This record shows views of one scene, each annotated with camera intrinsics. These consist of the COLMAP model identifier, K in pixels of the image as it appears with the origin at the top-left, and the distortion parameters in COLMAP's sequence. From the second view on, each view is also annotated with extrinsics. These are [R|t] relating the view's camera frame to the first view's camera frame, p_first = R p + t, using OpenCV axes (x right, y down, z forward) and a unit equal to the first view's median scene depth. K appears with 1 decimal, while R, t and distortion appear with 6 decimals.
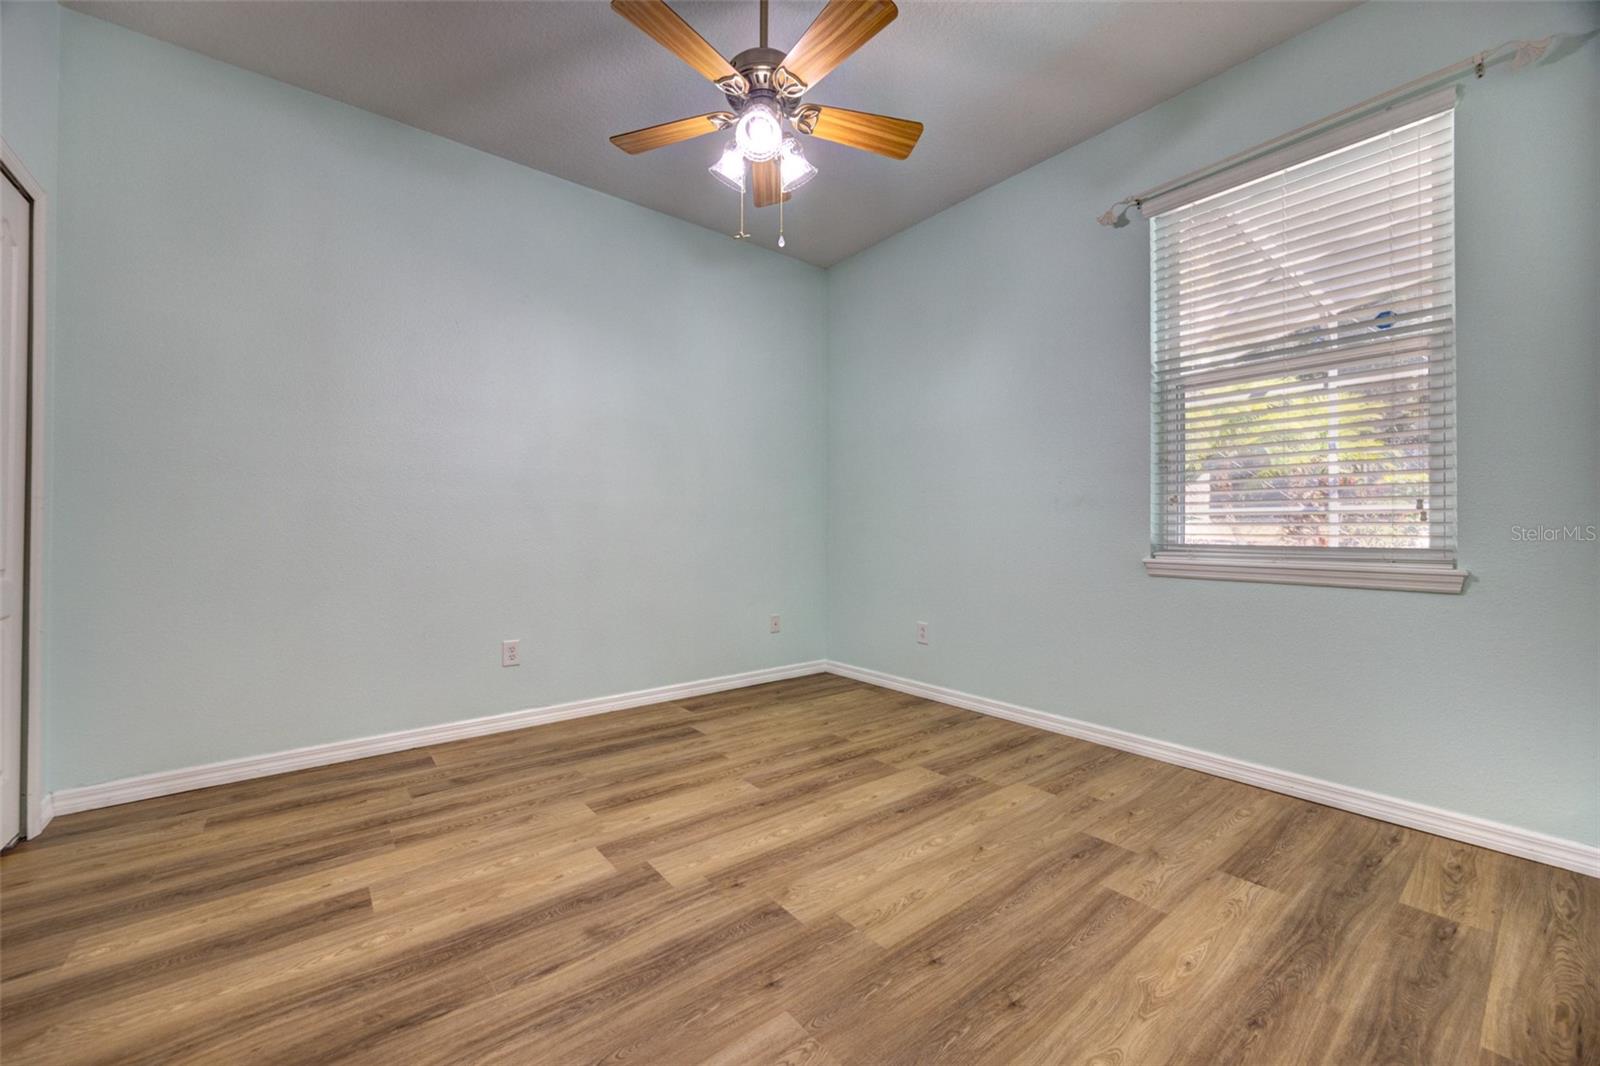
lens RADIAL K [[631.3, 0, 801.2], [0, 631.3, 514.9], [0, 0, 1]] dist [-0.000852, -0.000075]
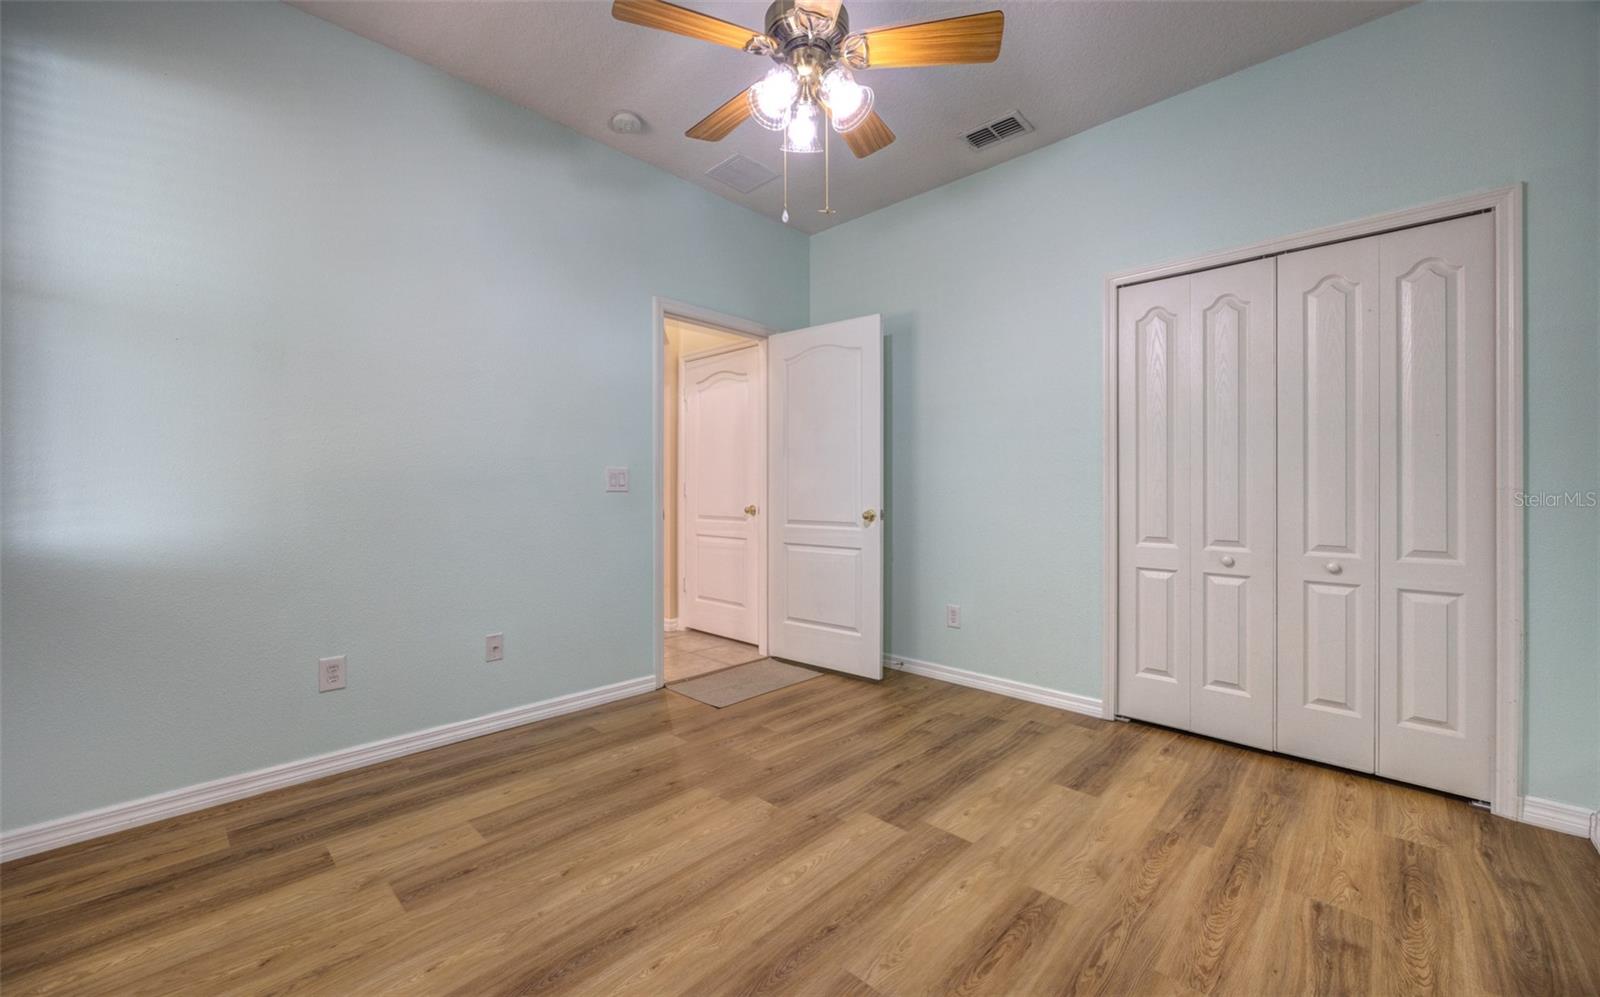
lens RADIAL K [[621.8, 0, 800.0], [0, 621.8, 498.5], [0, 0, 1]] dist [0.000860, 0.000102]
pose [[-0.991950, -0.004022, -0.126564, 0.071422], [-0.001960, 0.999863, -0.016408, 0.005396], [0.126613, -0.016028, -0.991823, 2.081678]]
